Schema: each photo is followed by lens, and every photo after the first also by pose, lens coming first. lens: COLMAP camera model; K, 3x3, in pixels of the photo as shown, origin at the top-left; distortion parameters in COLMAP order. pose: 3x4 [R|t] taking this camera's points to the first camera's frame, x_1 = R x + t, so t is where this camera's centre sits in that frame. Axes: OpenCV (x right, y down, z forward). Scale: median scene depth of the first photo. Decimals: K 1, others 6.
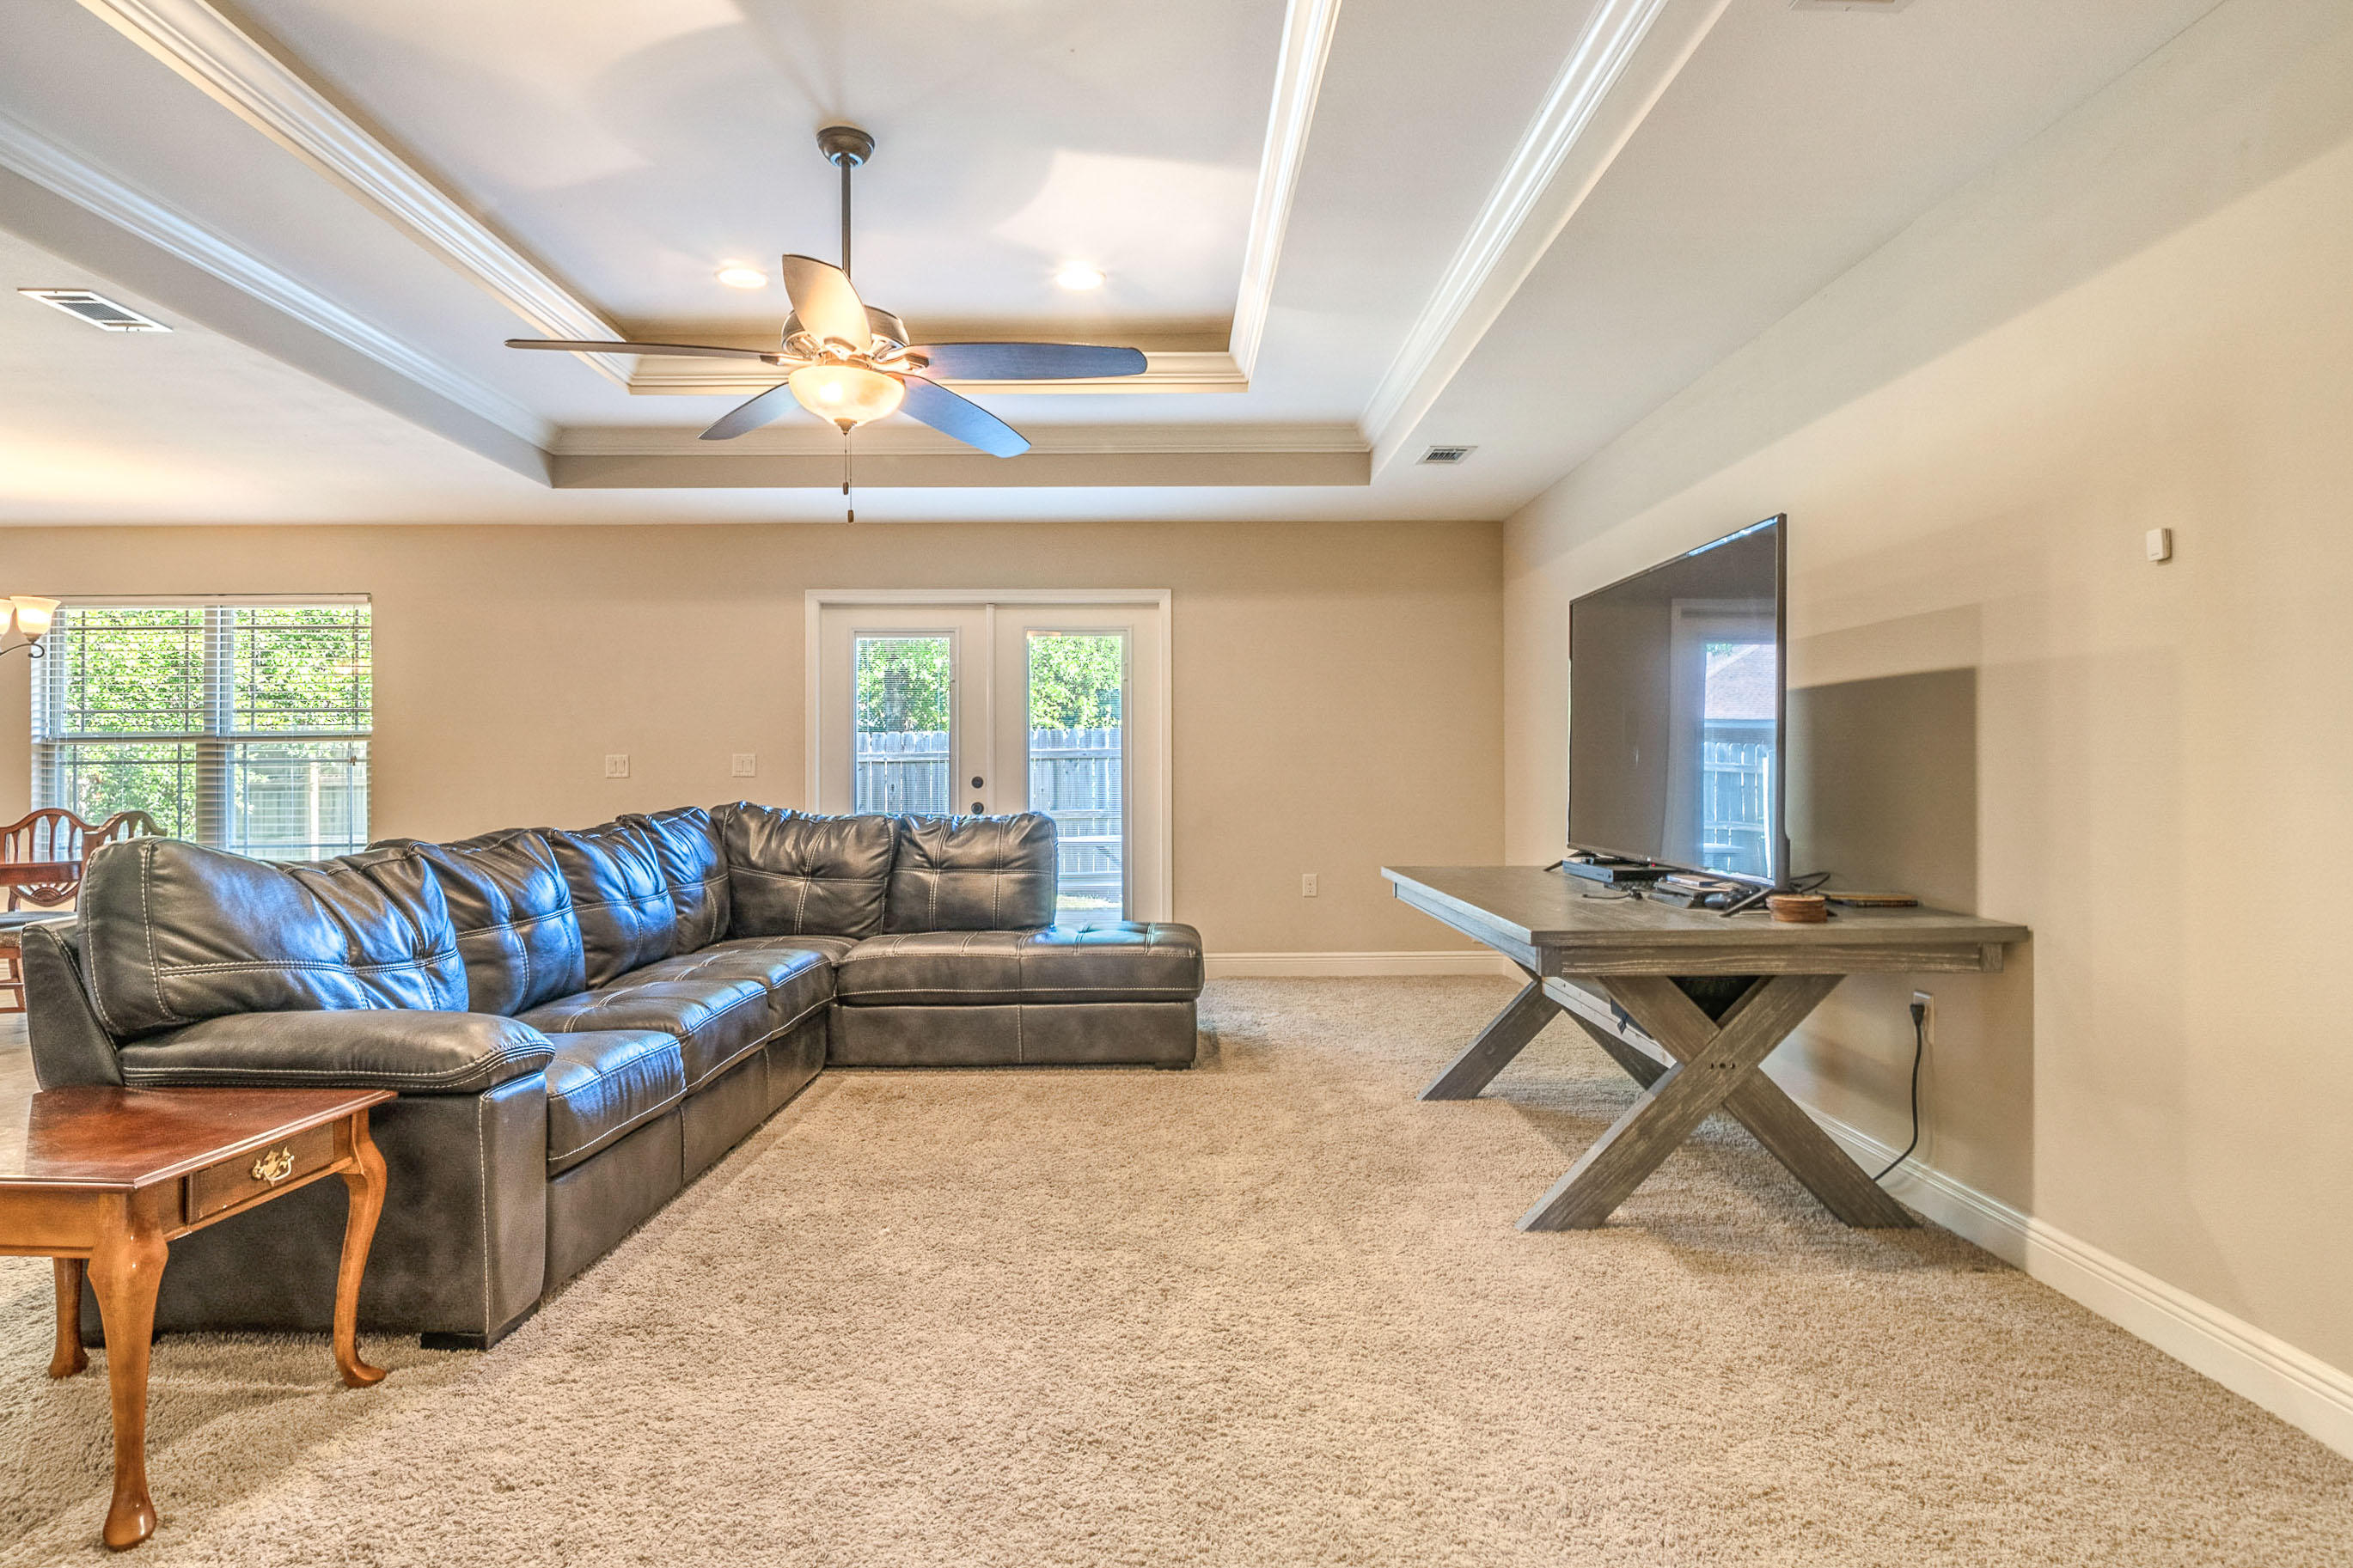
lens RADIAL K [[1235.2, 0, 1169.7], [0, 1235.2, 798.4], [0, 0, 1]] dist [-0.001739, -0.001474]
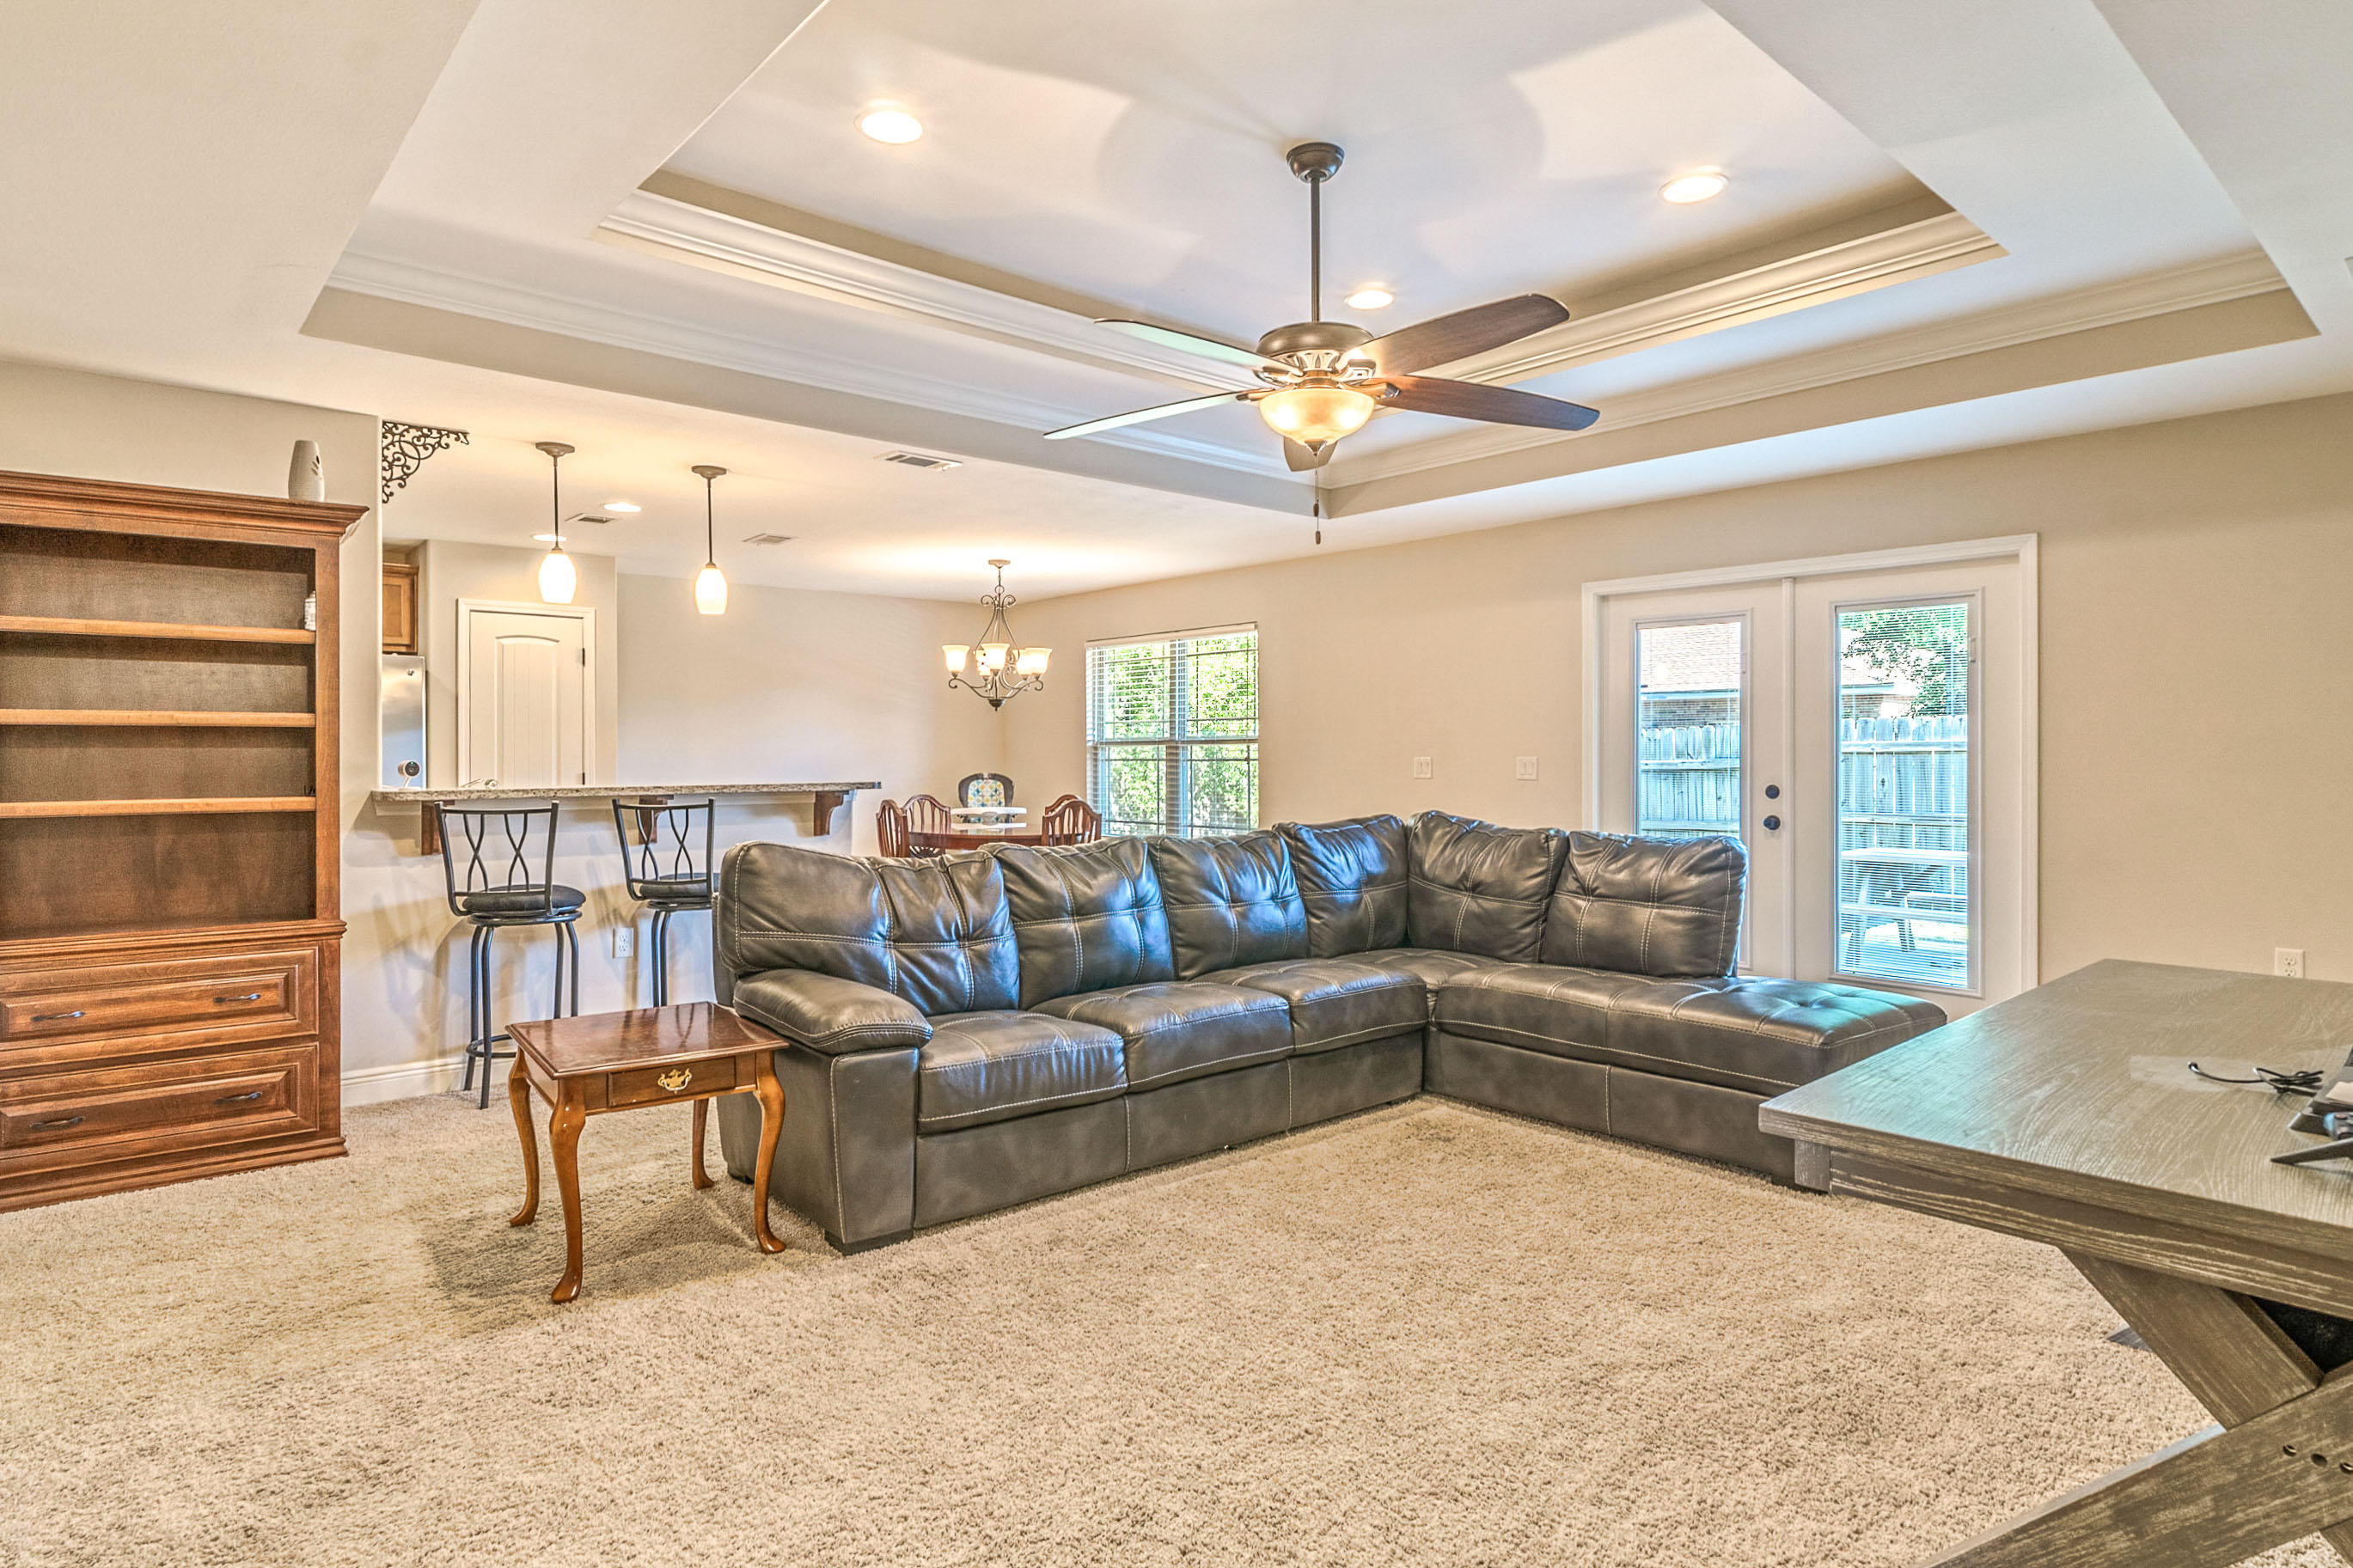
lens RADIAL K [[1252.3, 0, 1176.5], [0, 1252.3, 784.0], [0, 0, 1]] dist [0.001962, 0.000648]
pose [[0.660371, 0.021894, -0.750621, 0.332341], [-0.017497, 0.999752, 0.013768, -0.035453], [0.750736, 0.004041, 0.660590, 0.203072]]
